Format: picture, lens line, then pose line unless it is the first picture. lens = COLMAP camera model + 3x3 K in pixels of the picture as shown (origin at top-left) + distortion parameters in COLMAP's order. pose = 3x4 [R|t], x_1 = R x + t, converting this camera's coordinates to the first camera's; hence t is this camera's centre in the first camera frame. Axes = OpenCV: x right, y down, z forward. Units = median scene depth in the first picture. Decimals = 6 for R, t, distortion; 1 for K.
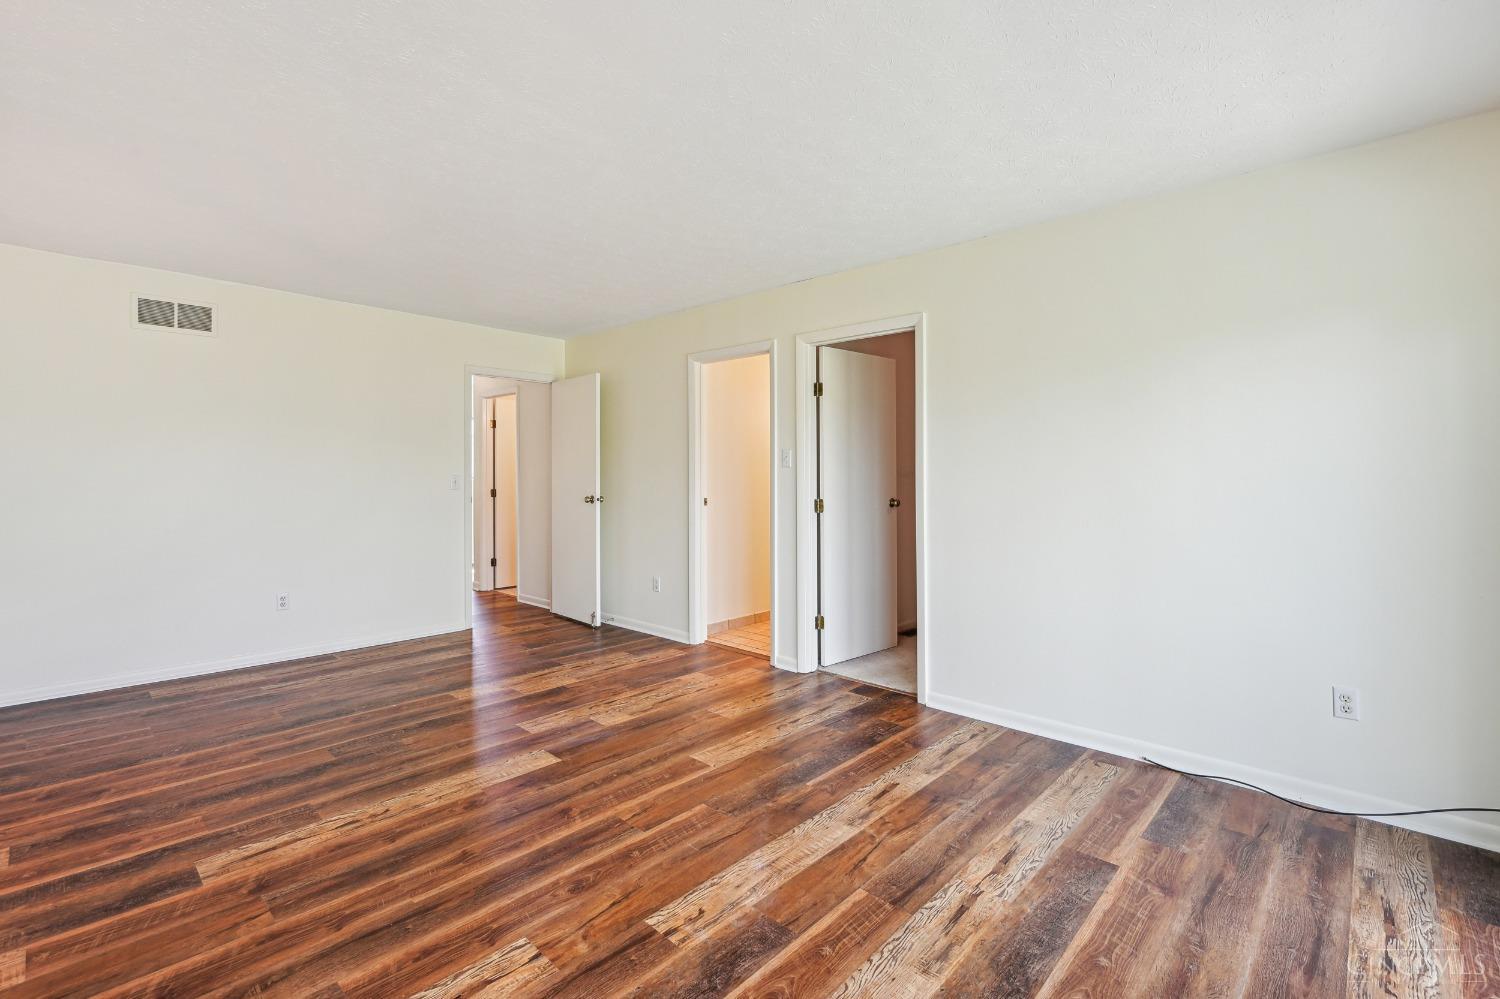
lens RADIAL K [[659.9, 0, 744.0], [0, 659.9, 484.1], [0, 0, 1]] dist [0.000123, 0.000055]
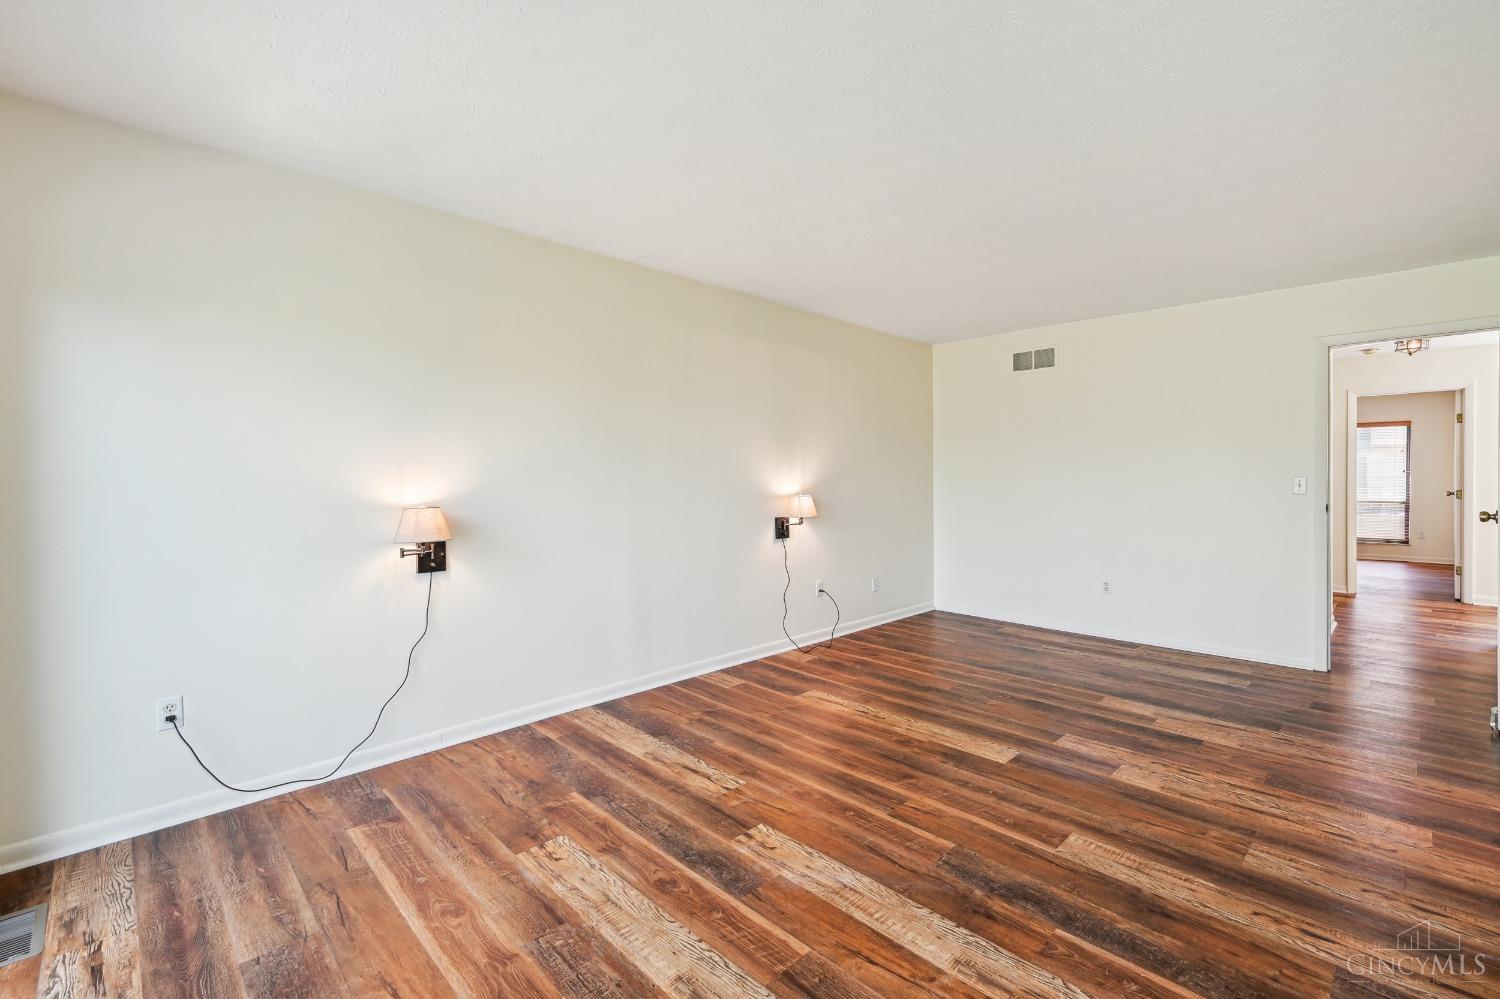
lens RADIAL K [[636.8, 0, 744.2], [0, 636.8, 490.0], [0, 0, 1]] dist [0.000186, 0.000454]
pose [[-0.020460, 0.017894, -0.999631, 0.775555], [-0.011694, 0.999767, 0.018135, -0.006292], [0.999722, 0.012060, -0.020246, 0.708946]]
